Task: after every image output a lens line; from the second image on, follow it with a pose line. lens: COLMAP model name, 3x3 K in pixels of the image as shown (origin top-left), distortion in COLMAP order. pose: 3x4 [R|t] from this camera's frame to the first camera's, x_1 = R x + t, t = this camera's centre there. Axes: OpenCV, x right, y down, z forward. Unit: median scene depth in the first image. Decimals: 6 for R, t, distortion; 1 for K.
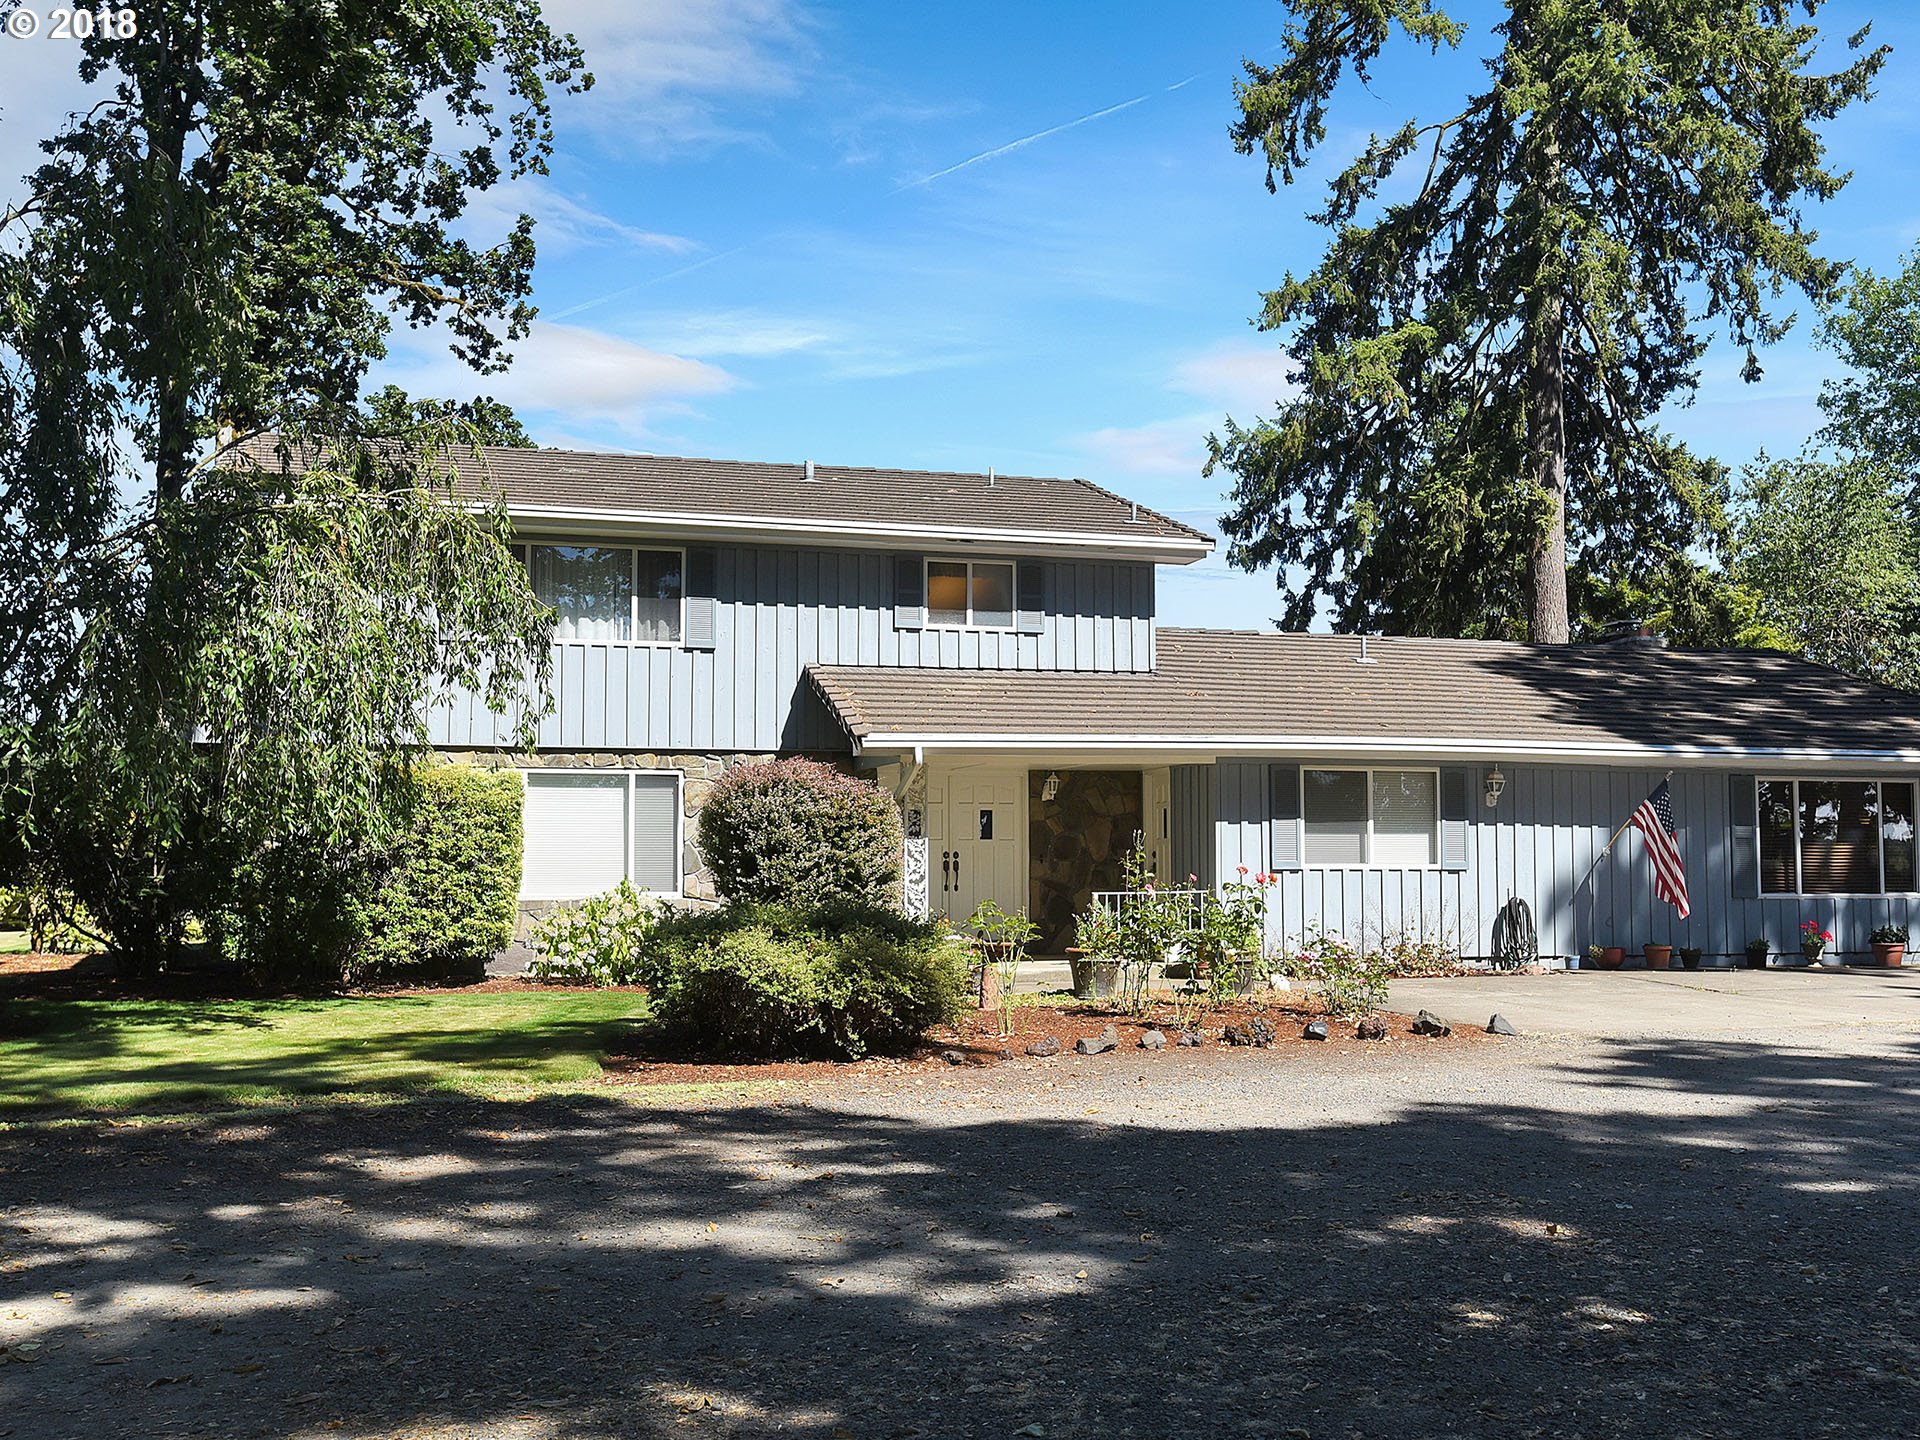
lens RADIAL K [[1694.6, 0, 958.9], [0, 1694.6, 743.9], [0, 0, 1]] dist [-0.023186, 0.065574]
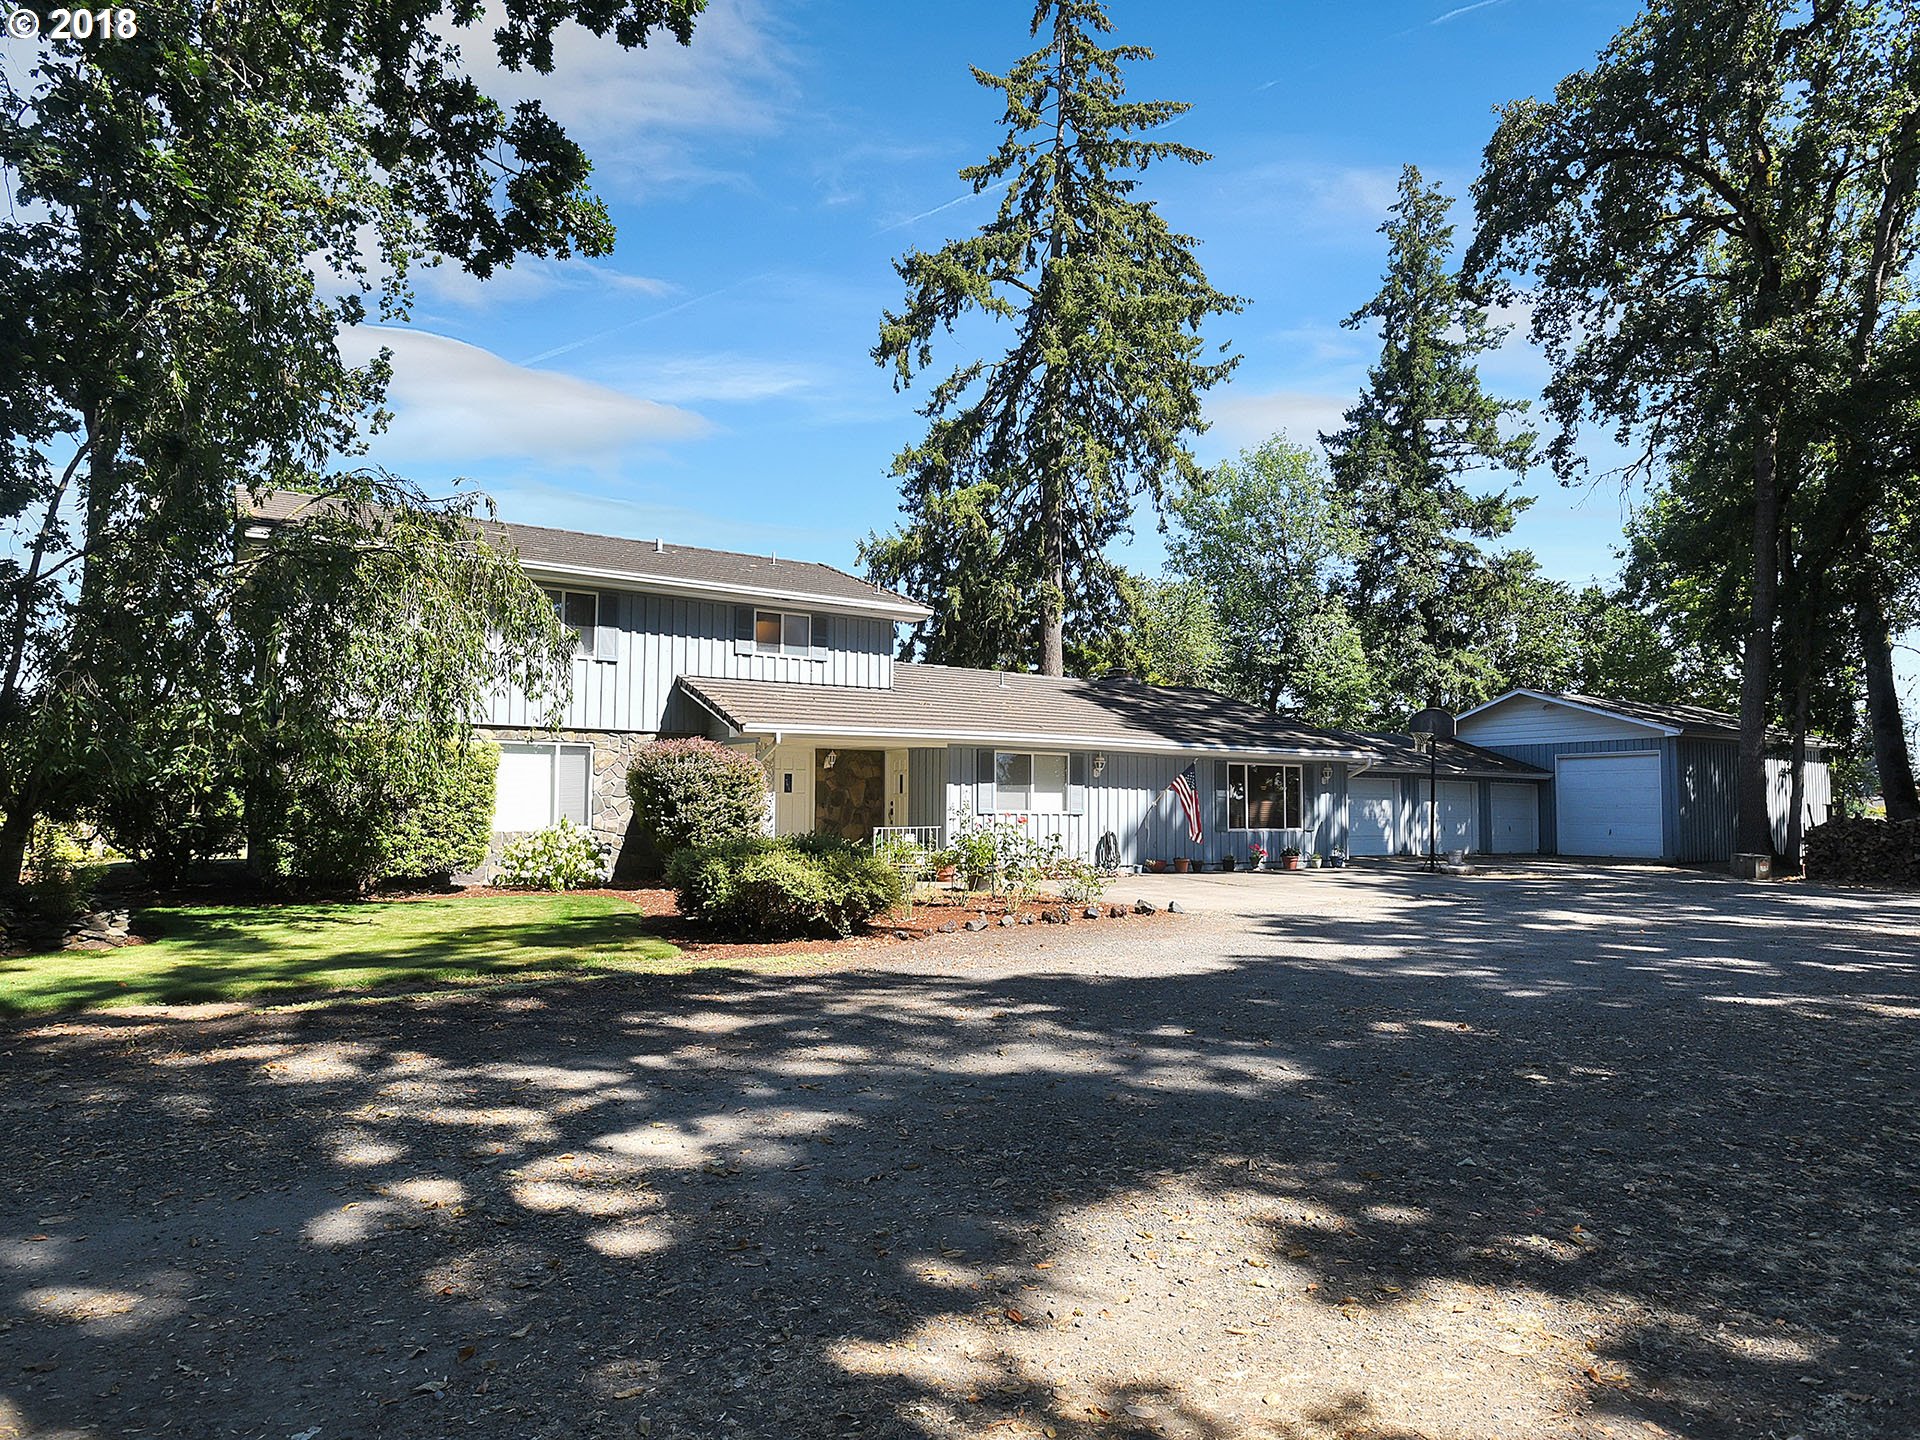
lens RADIAL K [[1068.1, 0, 932.6], [0, 1068.1, 723.8], [0, 0, 1]] dist [-0.003368, 0.002047]
pose [[0.959239, 0.030397, 0.280957, -0.131312], [-0.028553, 0.999535, -0.010654, 0.000044], [-0.281150, 0.002198, 0.959661, 0.023416]]
